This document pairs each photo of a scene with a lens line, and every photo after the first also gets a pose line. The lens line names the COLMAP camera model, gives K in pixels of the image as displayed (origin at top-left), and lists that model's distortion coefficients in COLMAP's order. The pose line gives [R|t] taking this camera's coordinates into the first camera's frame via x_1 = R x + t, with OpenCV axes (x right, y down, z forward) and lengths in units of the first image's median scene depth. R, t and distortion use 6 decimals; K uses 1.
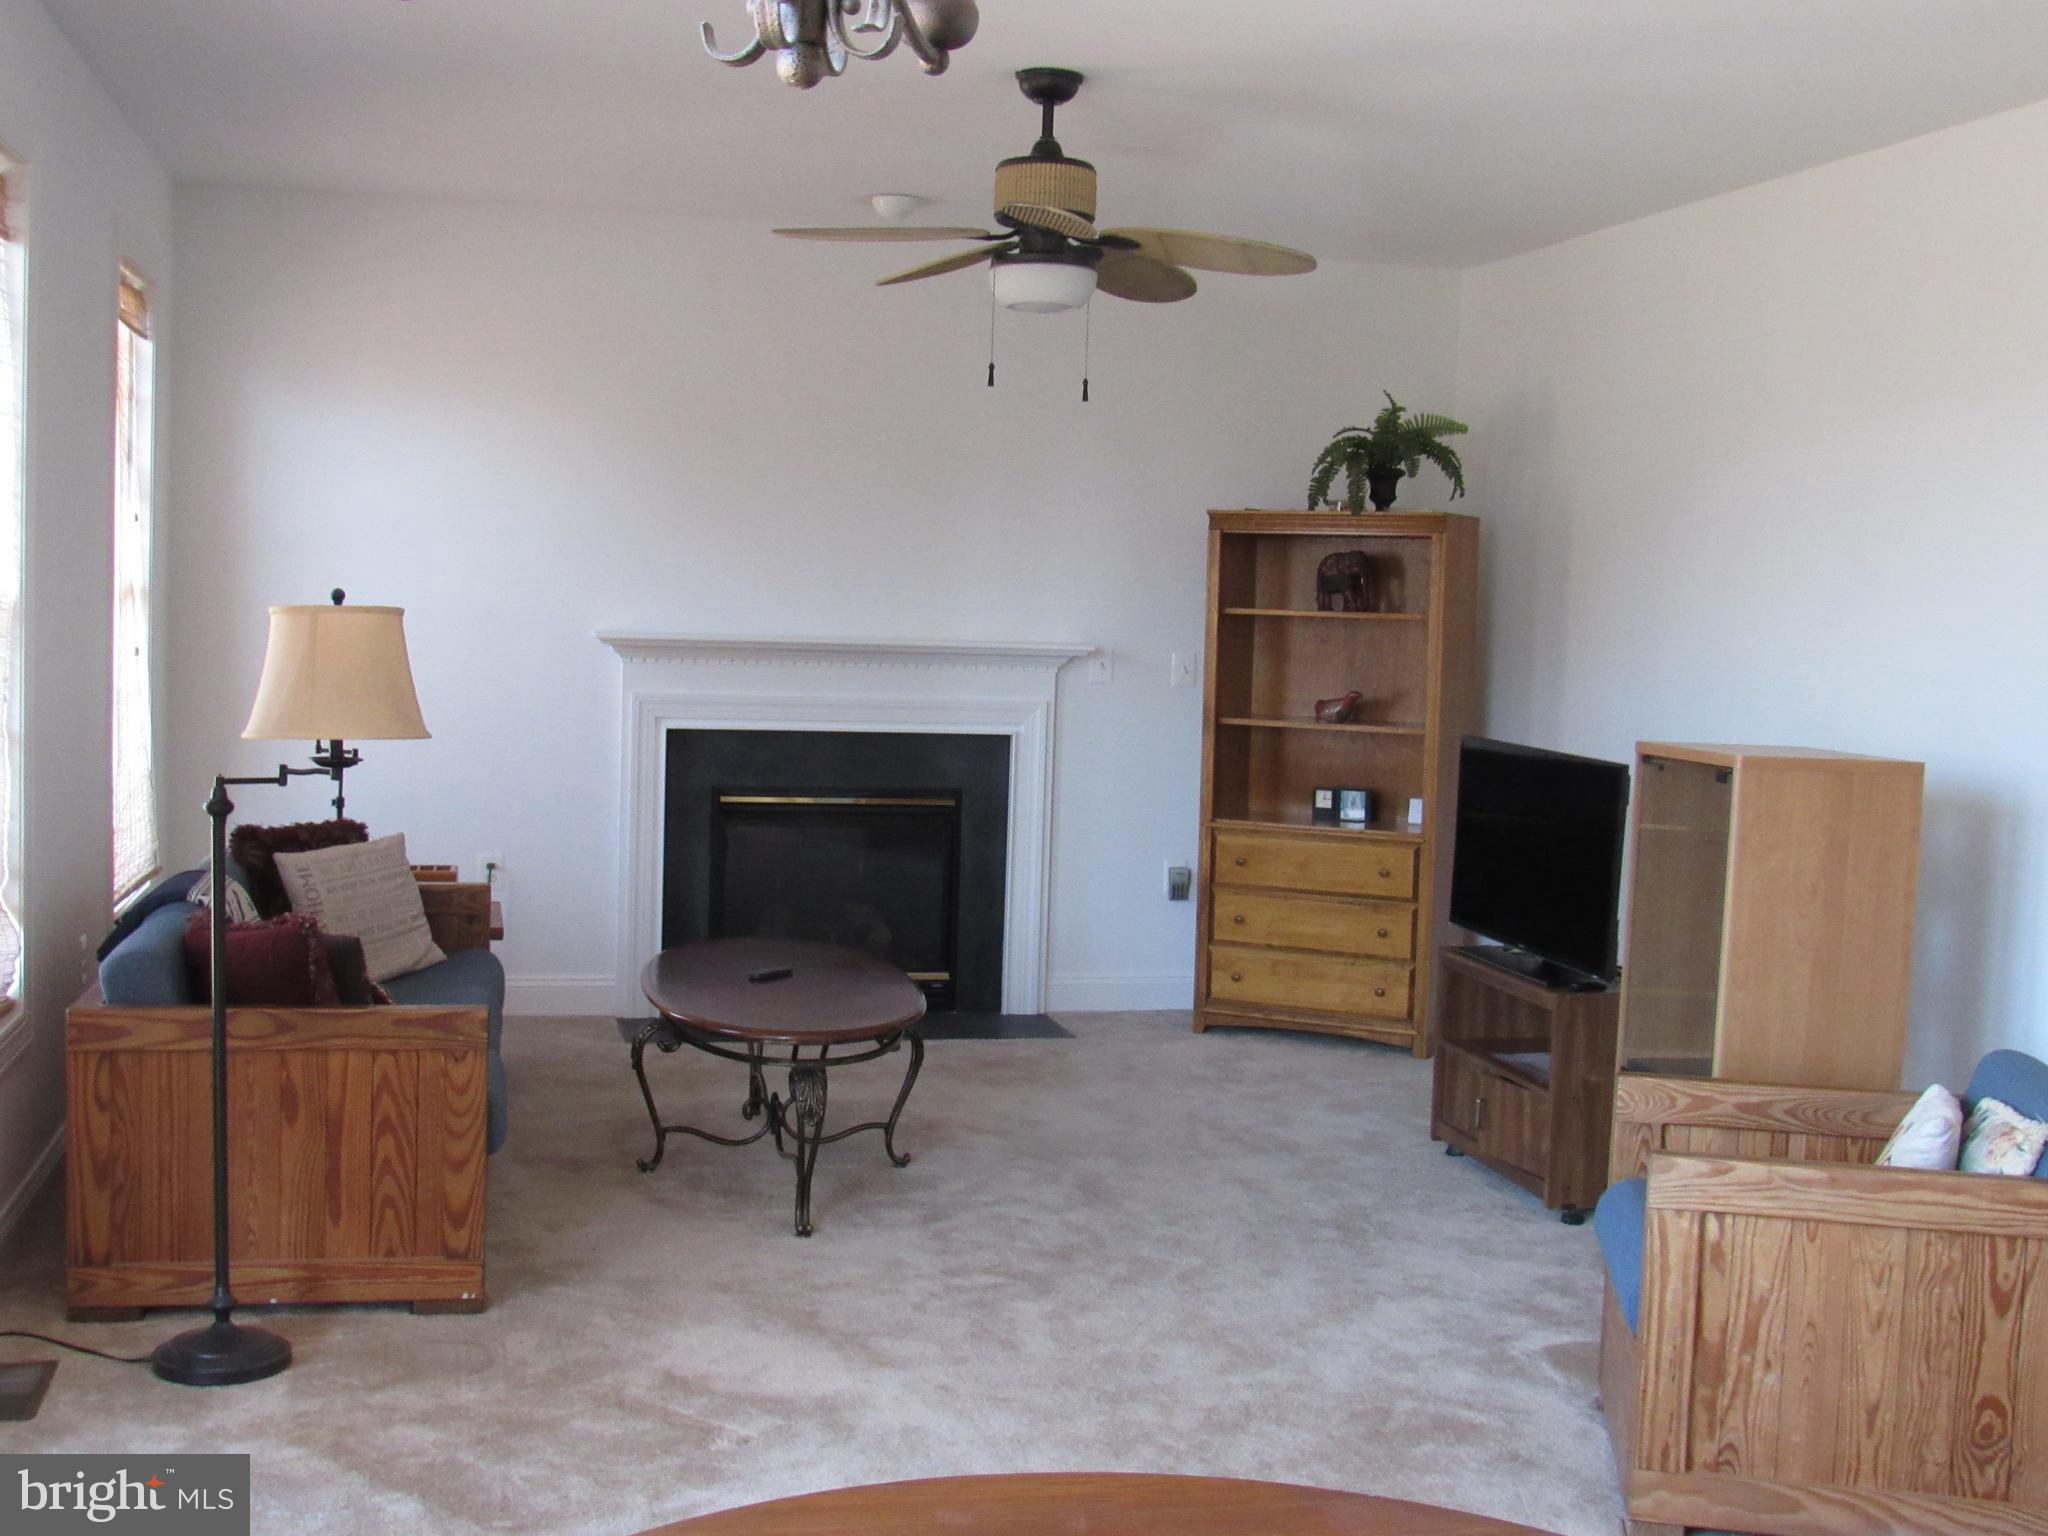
lens RADIAL K [[2339.4, 0, 1024.0], [0, 2339.4, 768.0], [0, 0, 1]] dist [-0.012892, -0.052465]
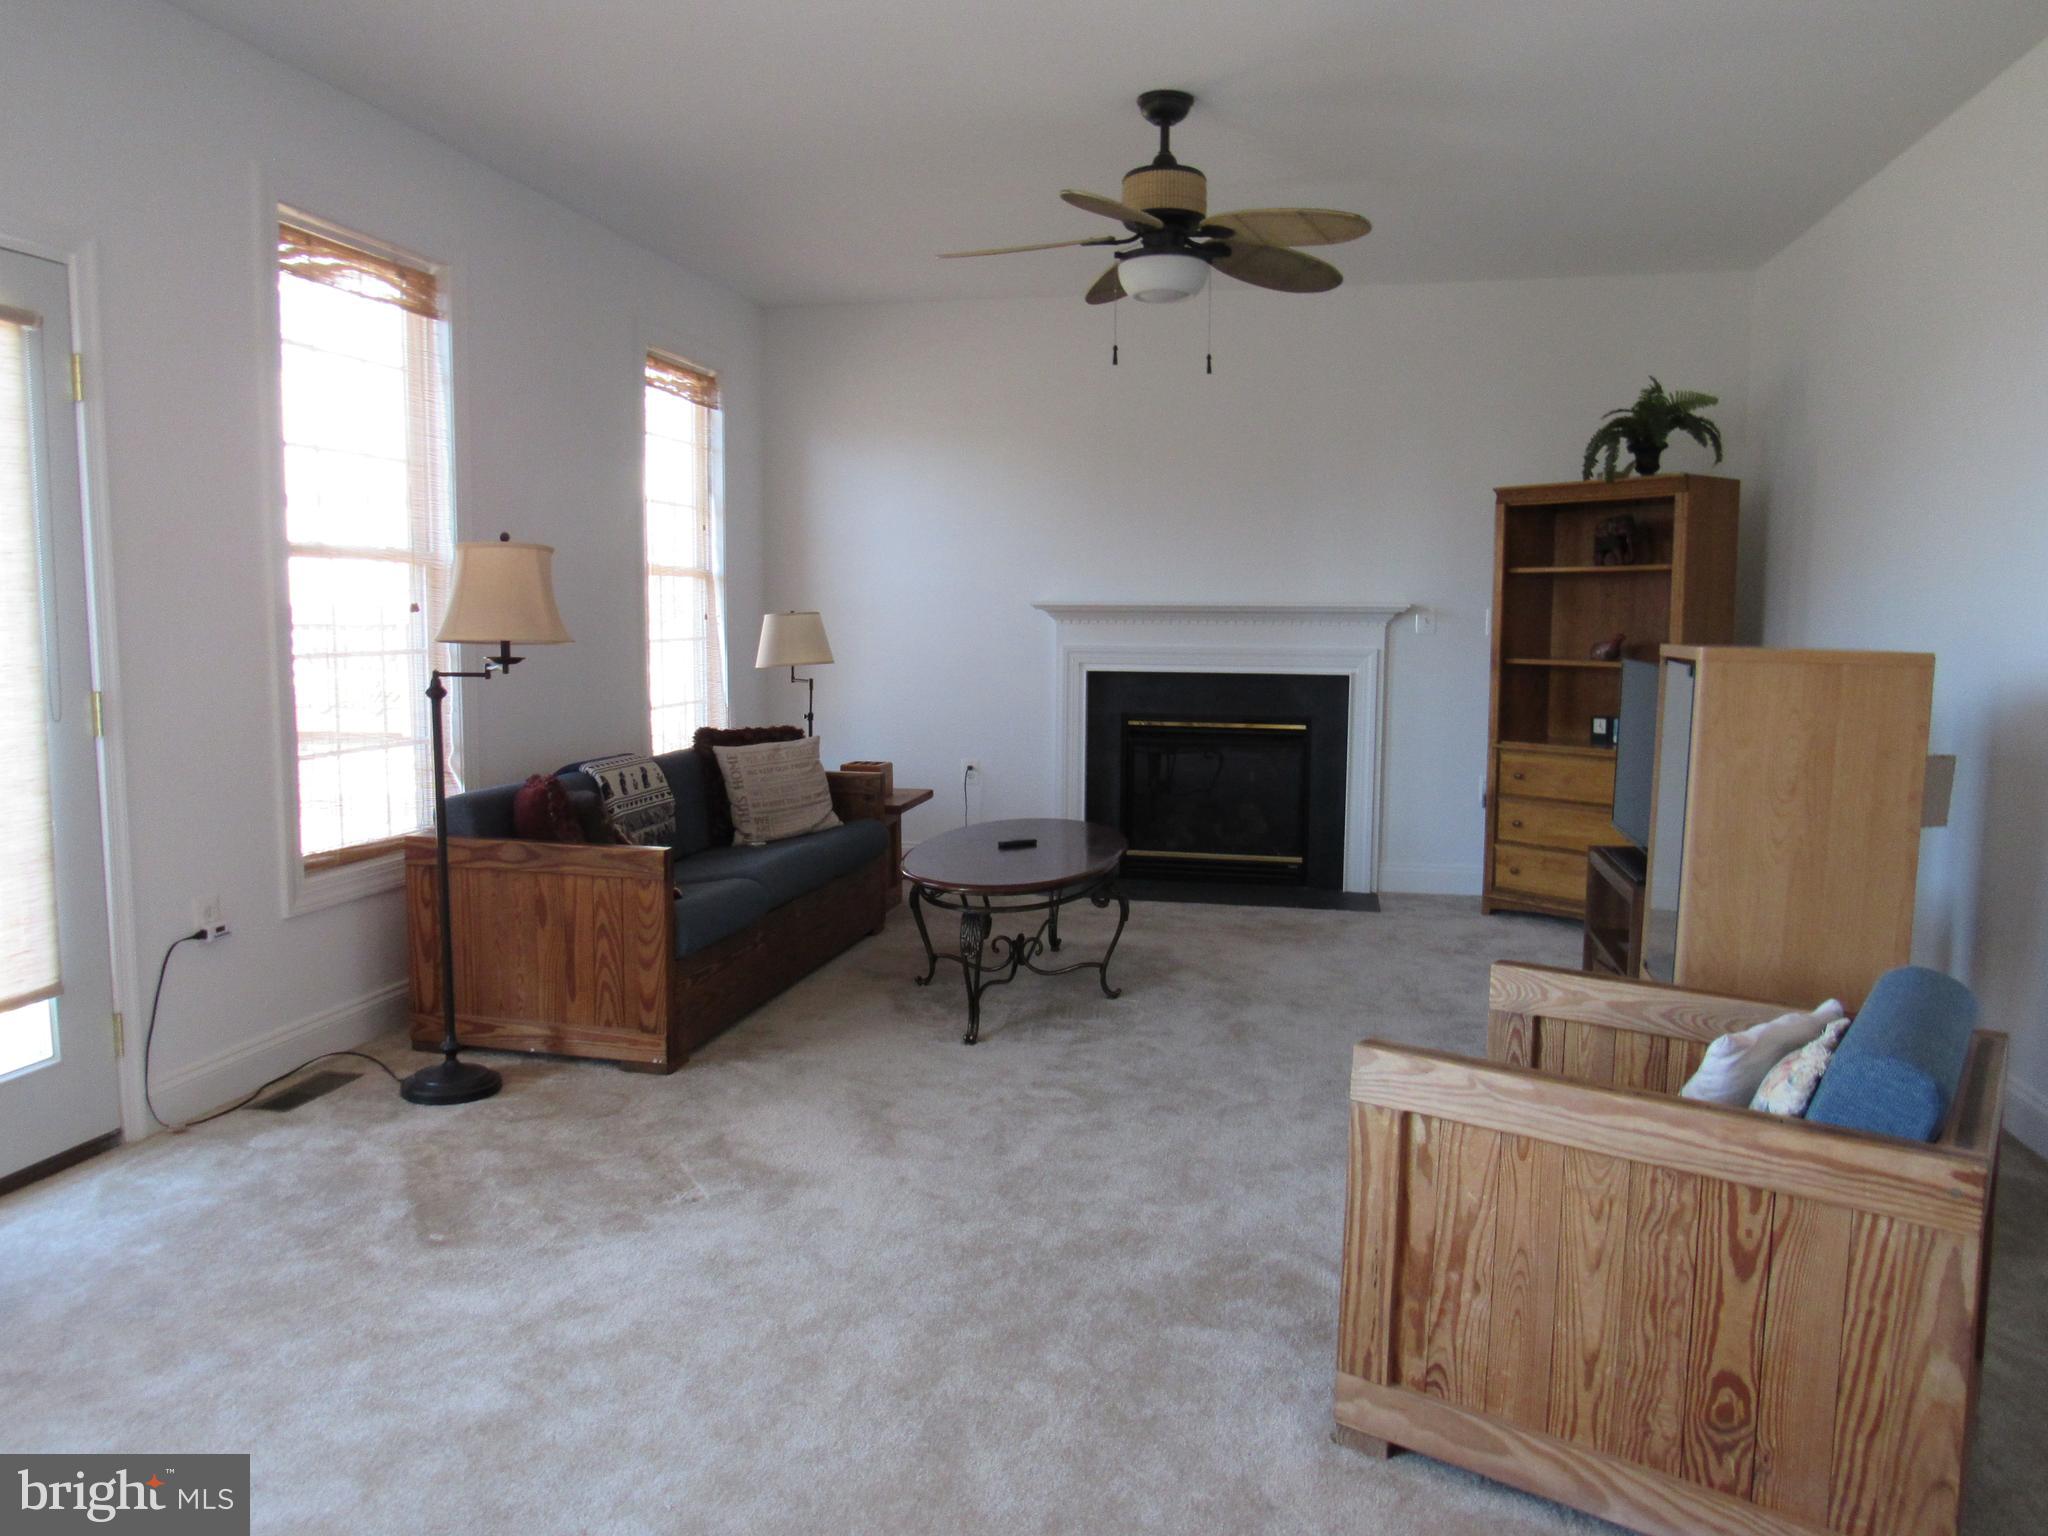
lens RADIAL K [[1476.5, 0, 1024.0], [0, 1476.5, 768.0], [0, 0, 1]] dist [-0.023276, 0.001046]
pose [[0.898988, 0.019754, -0.437527, 0.365961], [-0.010507, 0.999668, 0.023547, 0.038186], [0.437846, -0.016571, 0.898897, 0.370916]]
